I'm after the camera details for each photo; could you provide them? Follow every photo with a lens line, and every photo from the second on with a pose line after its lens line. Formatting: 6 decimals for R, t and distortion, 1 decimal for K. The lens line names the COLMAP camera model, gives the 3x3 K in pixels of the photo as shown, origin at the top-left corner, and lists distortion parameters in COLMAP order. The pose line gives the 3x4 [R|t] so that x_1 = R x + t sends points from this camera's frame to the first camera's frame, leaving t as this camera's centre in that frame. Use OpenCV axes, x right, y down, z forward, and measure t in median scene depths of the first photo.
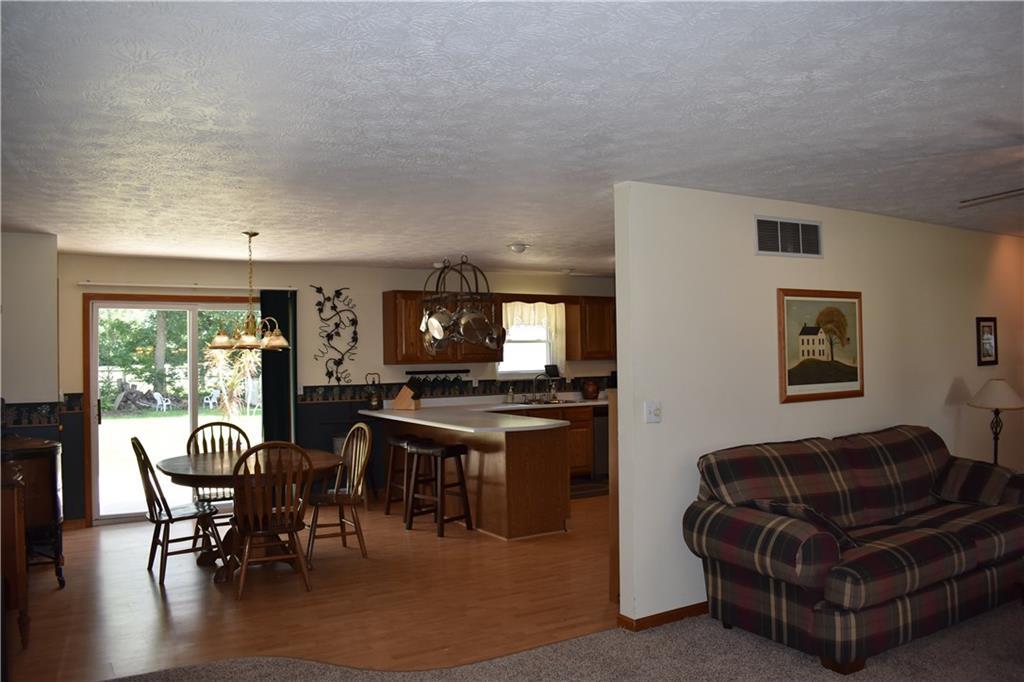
lens RADIAL K [[803.7, 0, 512.1], [0, 803.7, 342.0], [0, 0, 1]] dist [-0.000557, -0.005663]
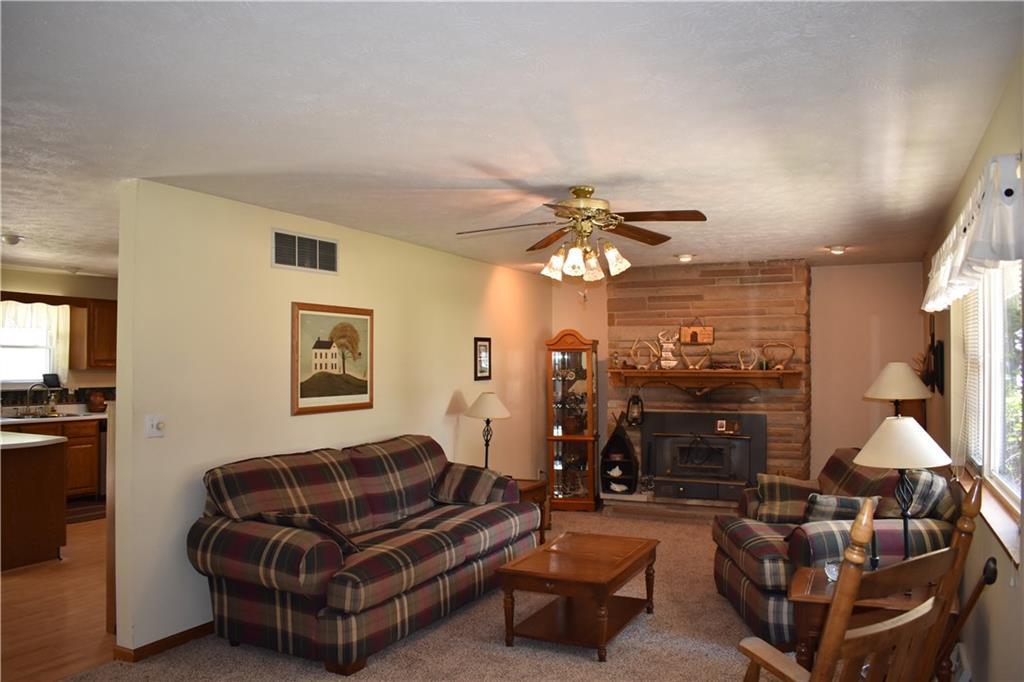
lens RADIAL K [[803.7, 0, 512.5], [0, 803.7, 343.3], [0, 0, 1]] dist [-0.000557, -0.005663]
pose [[0.894172, 0.031782, 0.446595, 0.126965], [-0.026978, 0.999490, -0.017113, -0.004719], [-0.446911, 0.003254, 0.894573, -0.029236]]
